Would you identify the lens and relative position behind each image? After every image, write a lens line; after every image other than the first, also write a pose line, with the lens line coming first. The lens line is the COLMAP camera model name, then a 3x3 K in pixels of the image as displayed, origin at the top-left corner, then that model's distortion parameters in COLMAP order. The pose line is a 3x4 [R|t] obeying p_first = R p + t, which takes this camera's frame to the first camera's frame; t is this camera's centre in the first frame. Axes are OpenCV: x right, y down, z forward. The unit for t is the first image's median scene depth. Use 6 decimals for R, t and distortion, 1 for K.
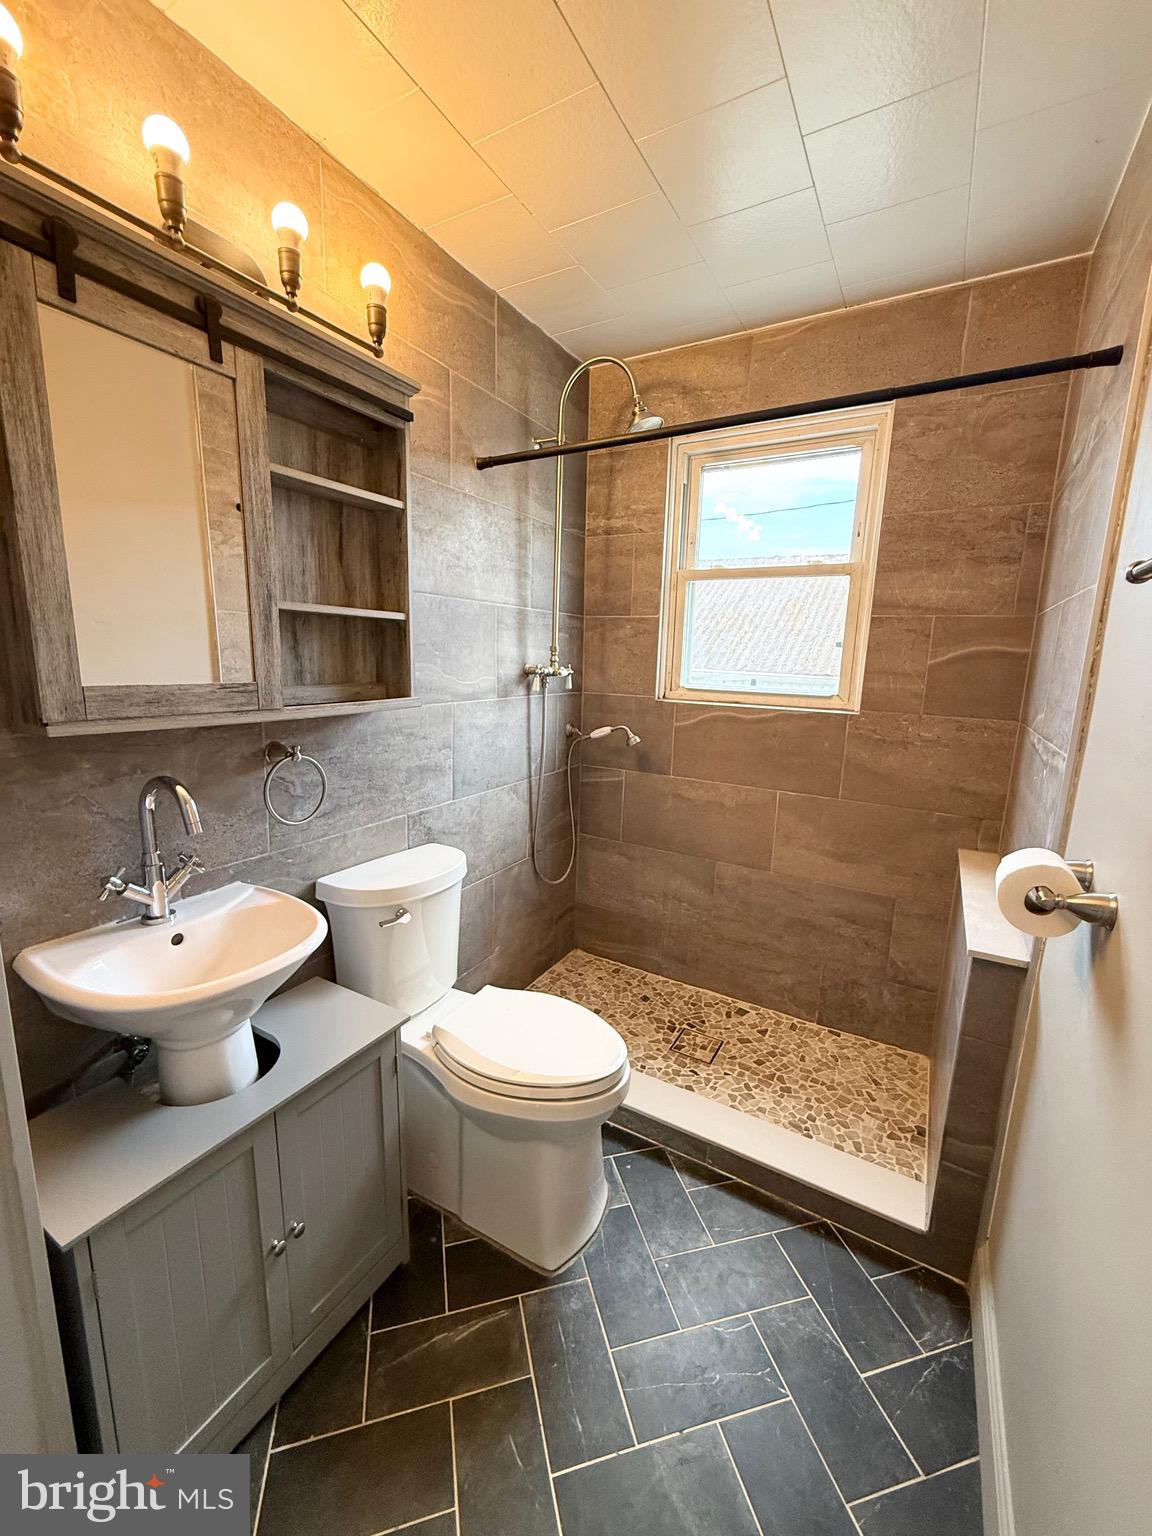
lens RADIAL K [[616.4, 0, 575.8], [0, 616.4, 766.0], [0, 0, 1]] dist [-0.001182, 0.000294]
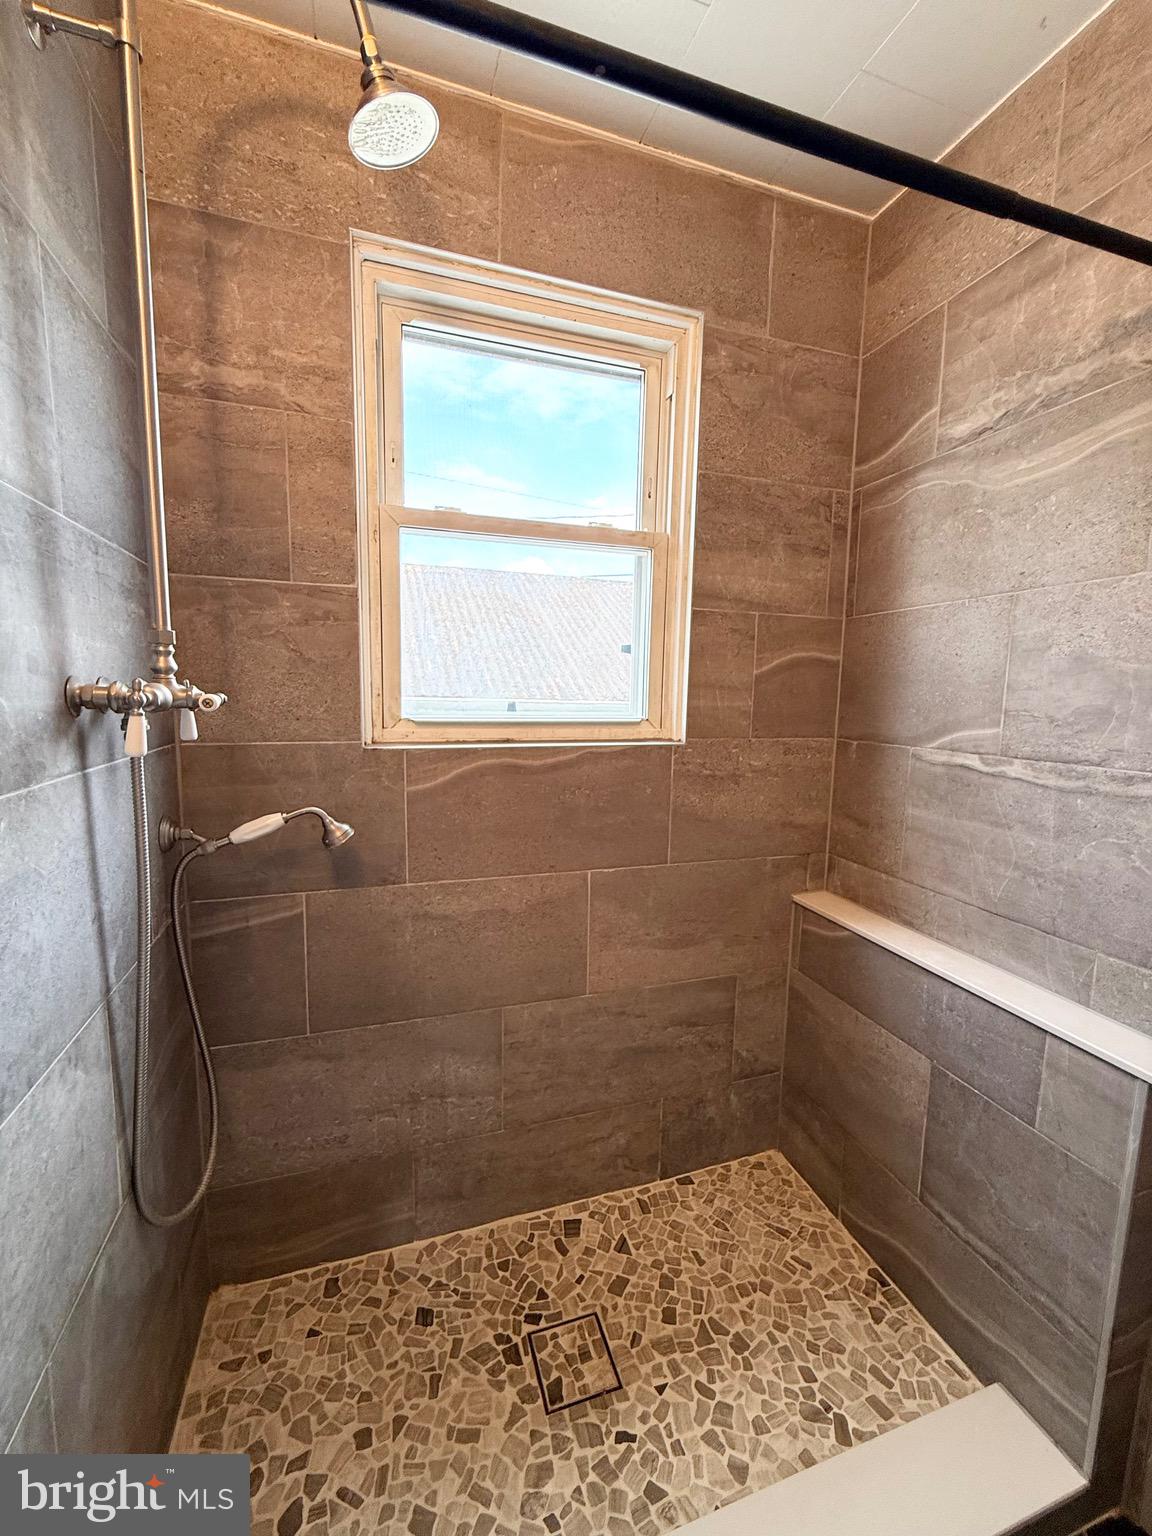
lens RADIAL K [[616.4, 0, 577.5], [0, 616.4, 766.4], [0, 0, 1]] dist [-0.001182, 0.000294]
pose [[0.663335, -0.109906, 0.740208, -0.185606], [0.137416, 0.990225, 0.023884, -0.107124], [-0.735597, 0.085873, 0.671954, 0.702590]]
